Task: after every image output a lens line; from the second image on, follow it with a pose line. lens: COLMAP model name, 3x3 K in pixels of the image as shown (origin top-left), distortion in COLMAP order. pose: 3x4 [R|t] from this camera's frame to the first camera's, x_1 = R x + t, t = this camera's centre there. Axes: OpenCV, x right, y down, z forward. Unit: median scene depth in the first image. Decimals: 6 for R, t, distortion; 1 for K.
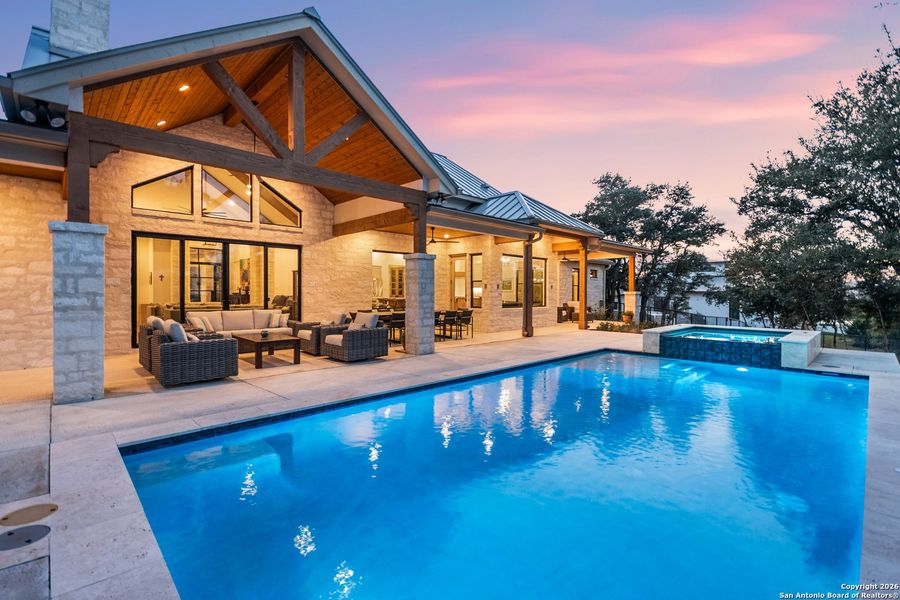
lens RADIAL K [[407.7, 0, 449.4], [0, 407.7, 295.1], [0, 0, 1]] dist [-0.021078, -0.002382]
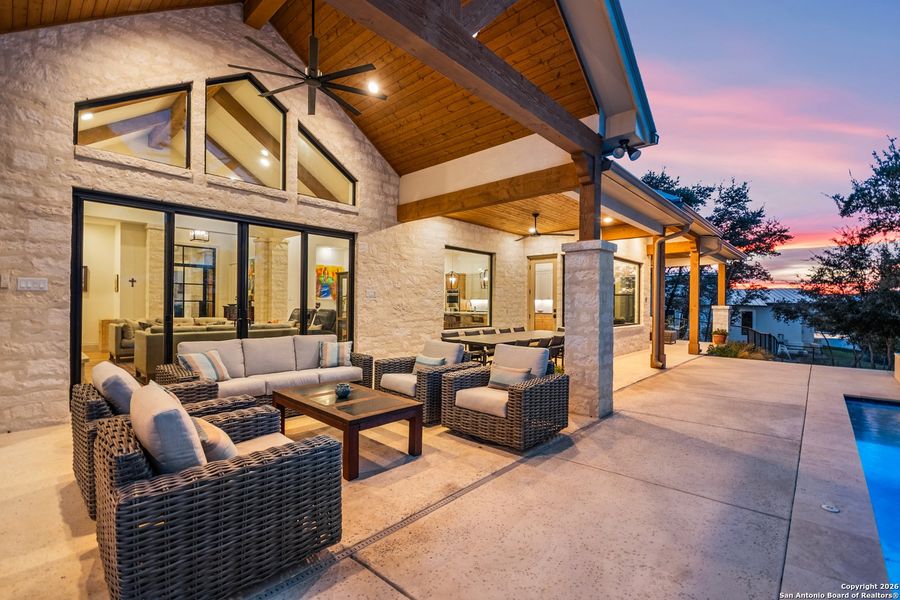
lens RADIAL K [[407.7, 0, 450.9], [0, 407.7, 303.4], [0, 0, 1]] dist [-0.021078, -0.002382]
pose [[0.998861, 0.006828, 0.047216, -0.239653], [-0.006471, 0.999949, -0.007718, -0.006069], [-0.047266, 0.007403, 0.998855, 0.340653]]
